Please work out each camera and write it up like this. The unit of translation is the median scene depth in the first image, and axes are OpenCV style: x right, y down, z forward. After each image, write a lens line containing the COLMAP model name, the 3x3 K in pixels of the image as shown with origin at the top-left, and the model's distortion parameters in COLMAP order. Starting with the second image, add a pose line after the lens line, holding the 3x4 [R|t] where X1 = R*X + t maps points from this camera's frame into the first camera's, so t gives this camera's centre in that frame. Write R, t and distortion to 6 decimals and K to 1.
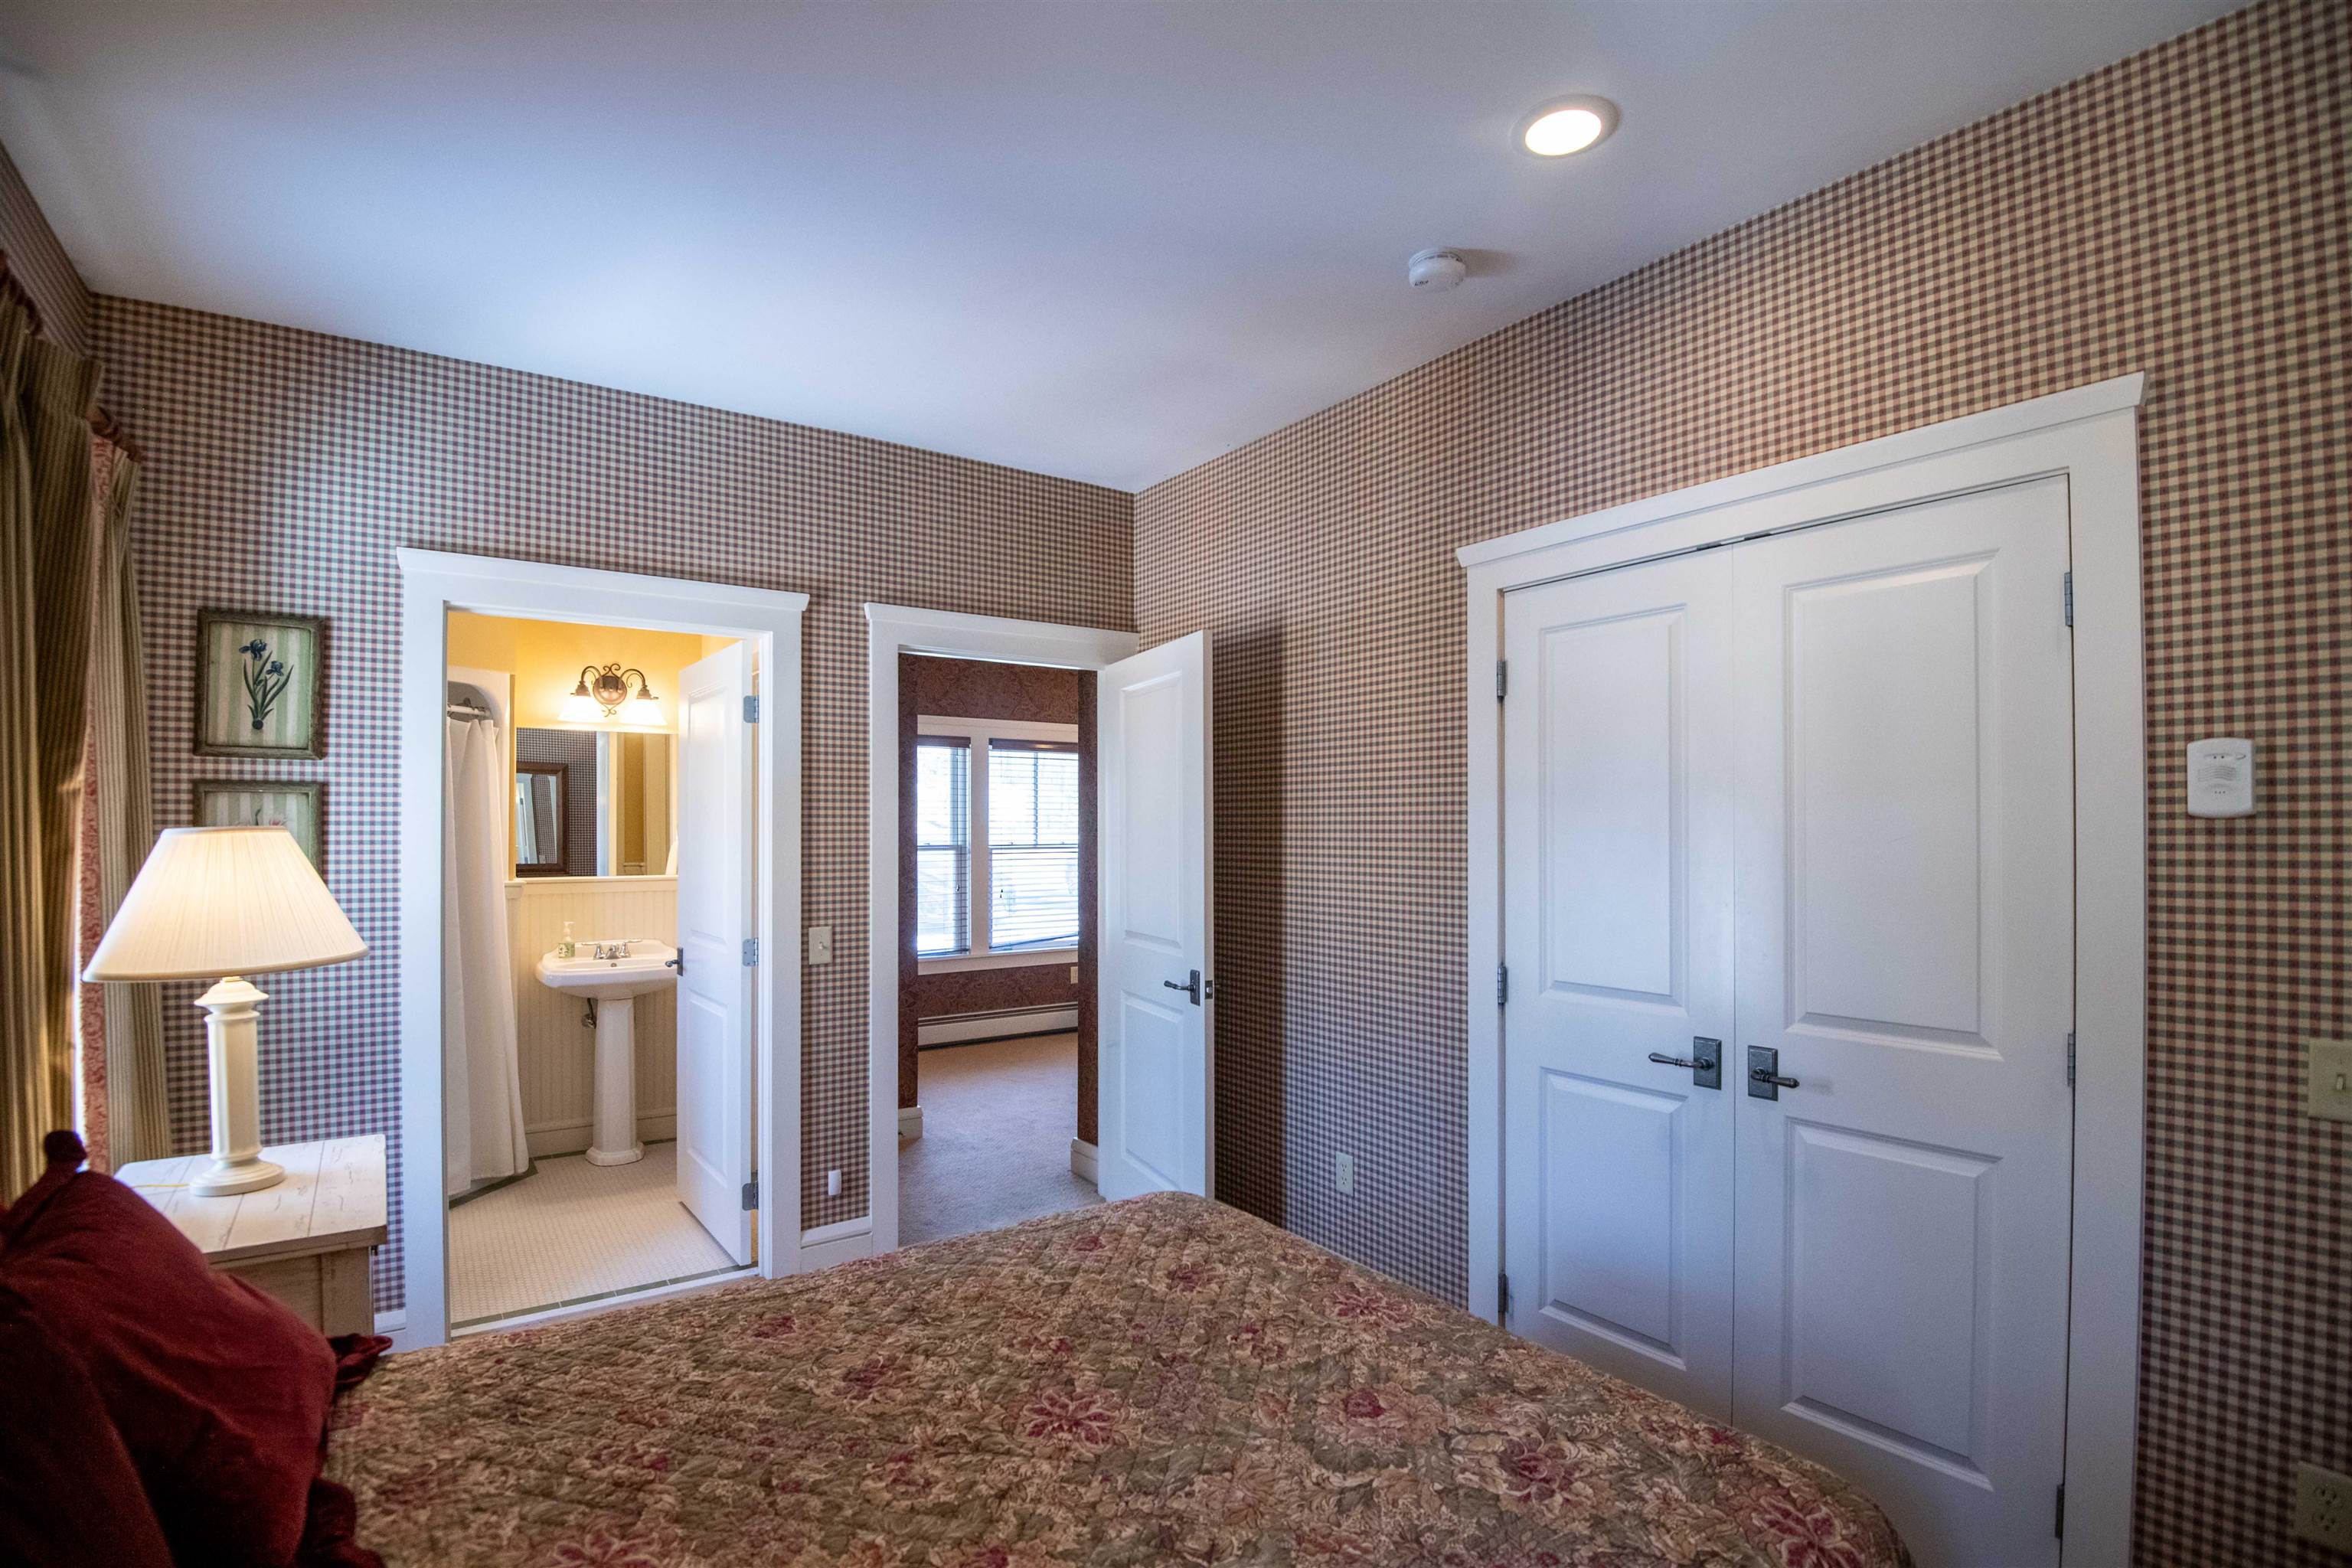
lens RADIAL K [[1111.1, 0, 1205.3], [0, 1111.1, 814.1], [0, 0, 1]] dist [-0.043174, -0.000210]
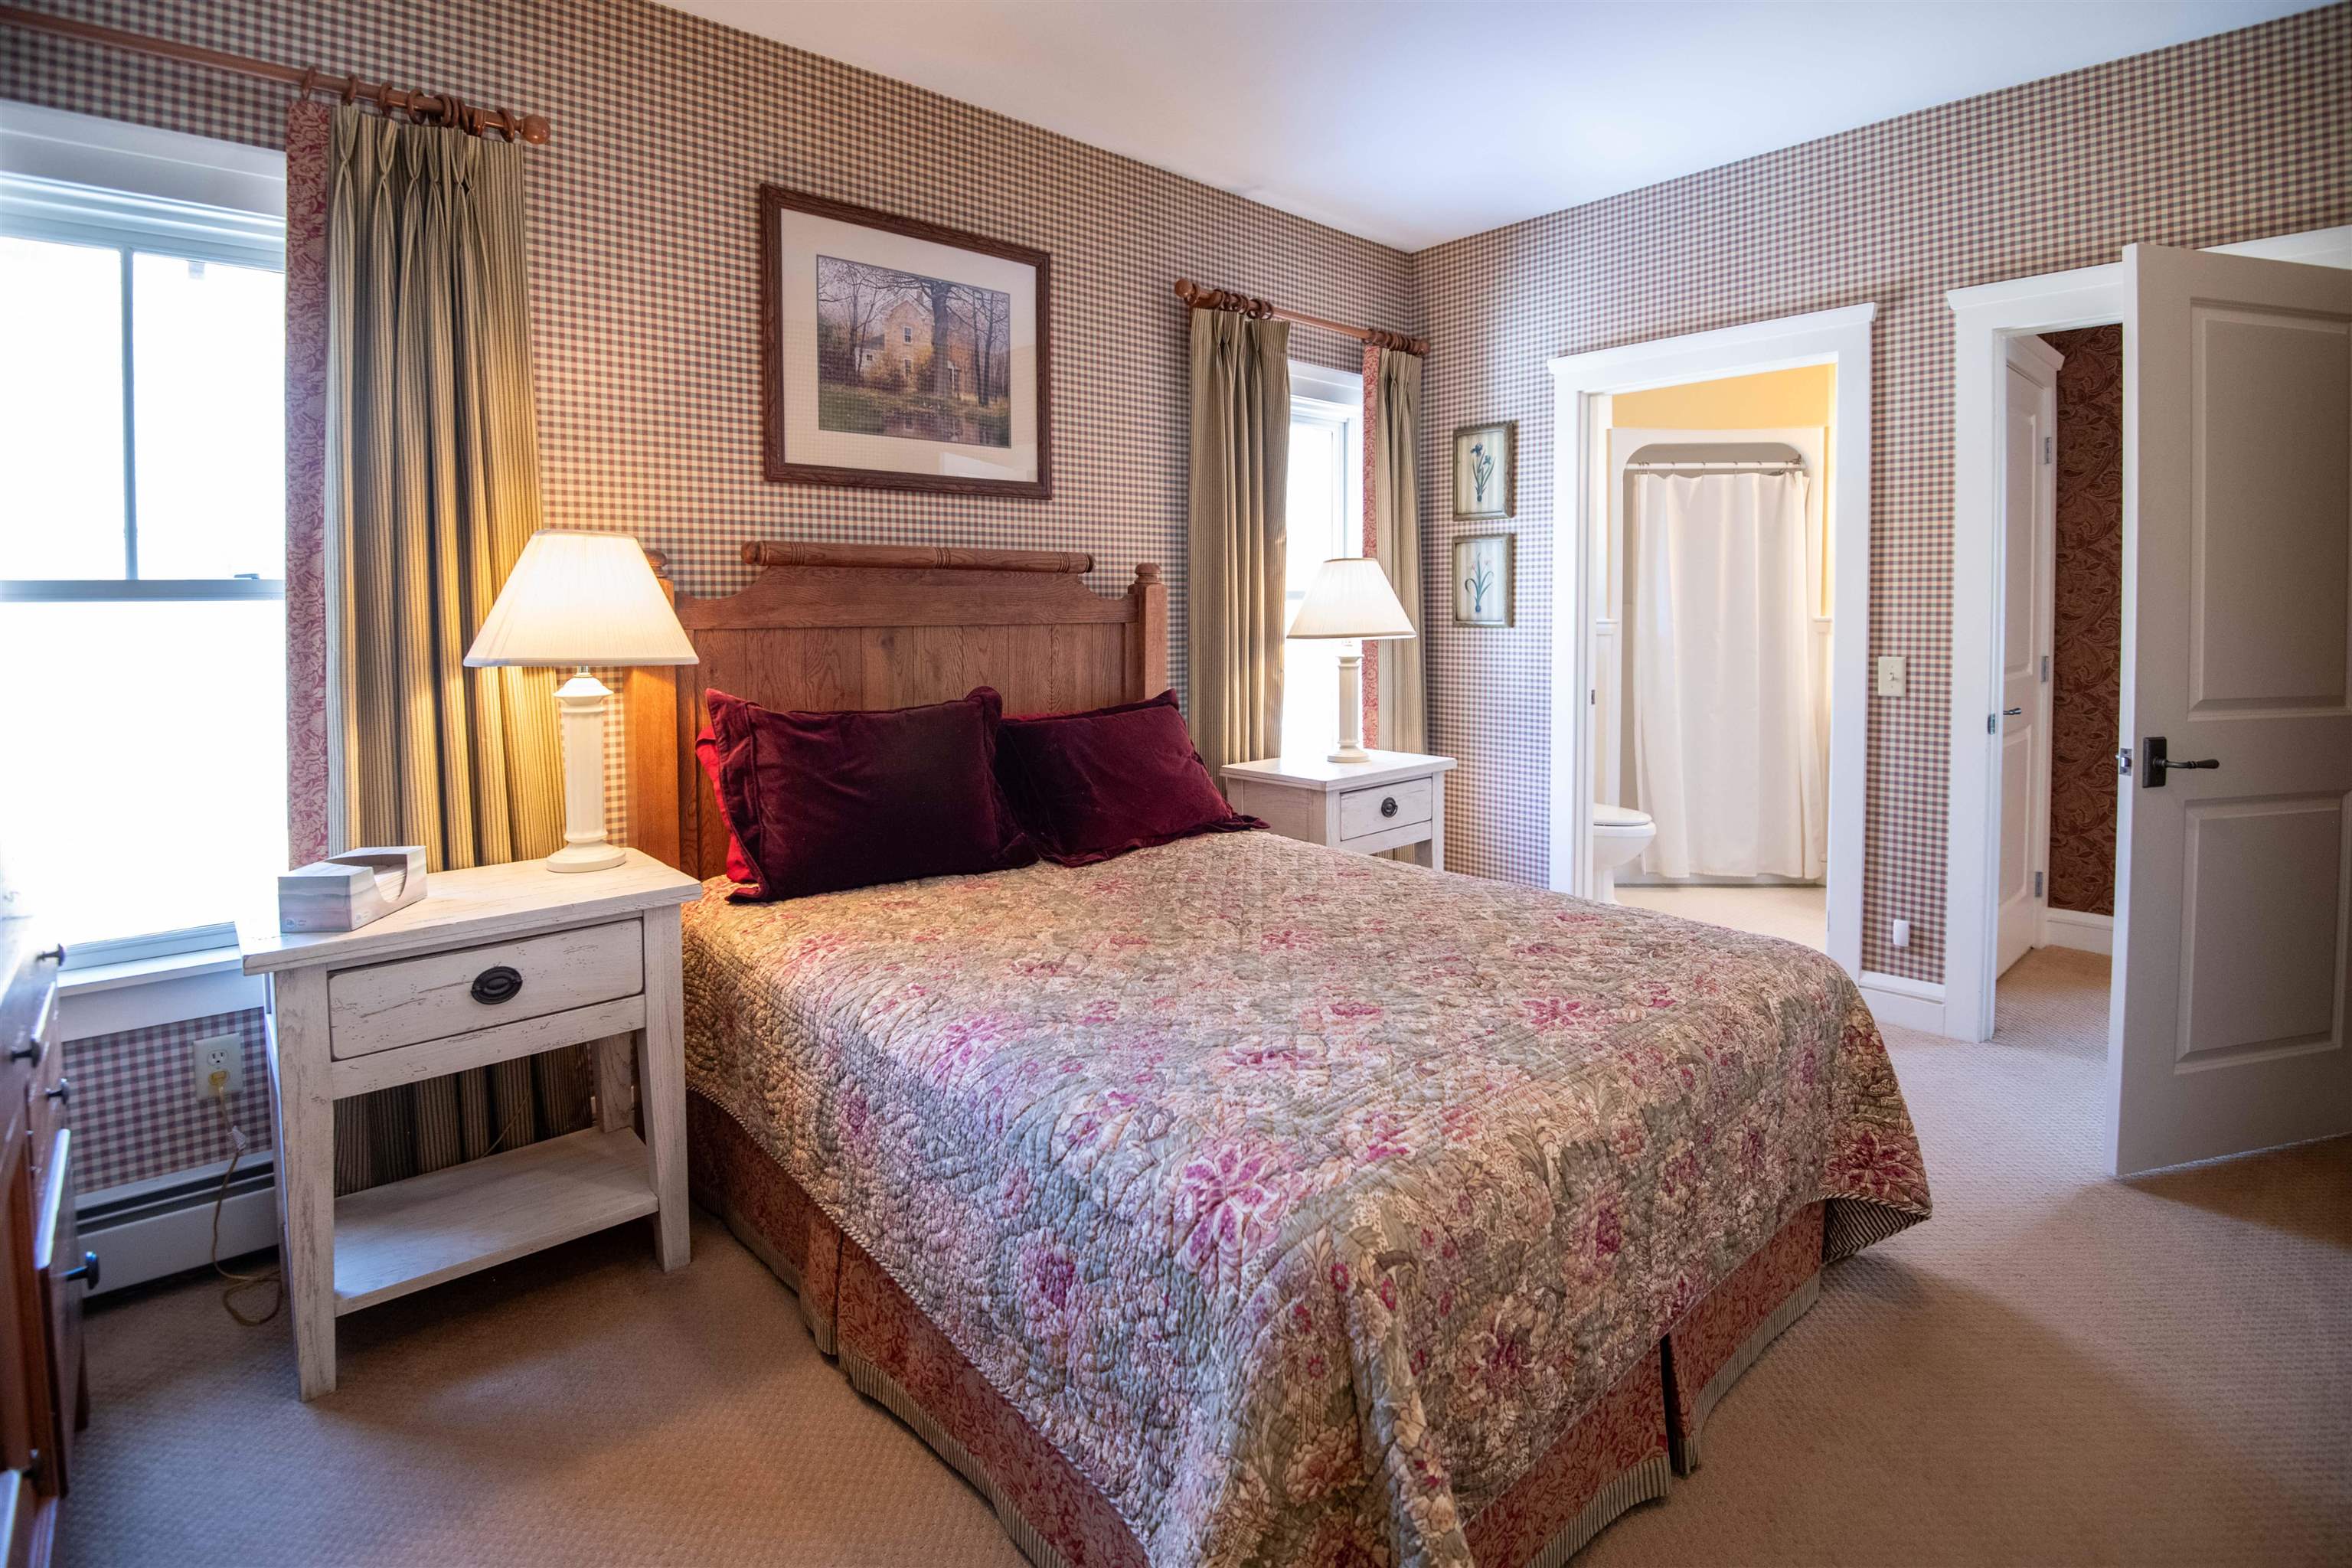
lens RADIAL K [[1150.1, 0, 1168.5], [0, 1150.1, 648.0], [0, 0, 1]] dist [-0.002898, -0.024766]
pose [[0.098272, 0.034488, -0.994562, 0.709944], [0.017485, 0.999185, 0.036376, 0.062377], [0.995006, -0.020965, 0.097589, 0.379628]]
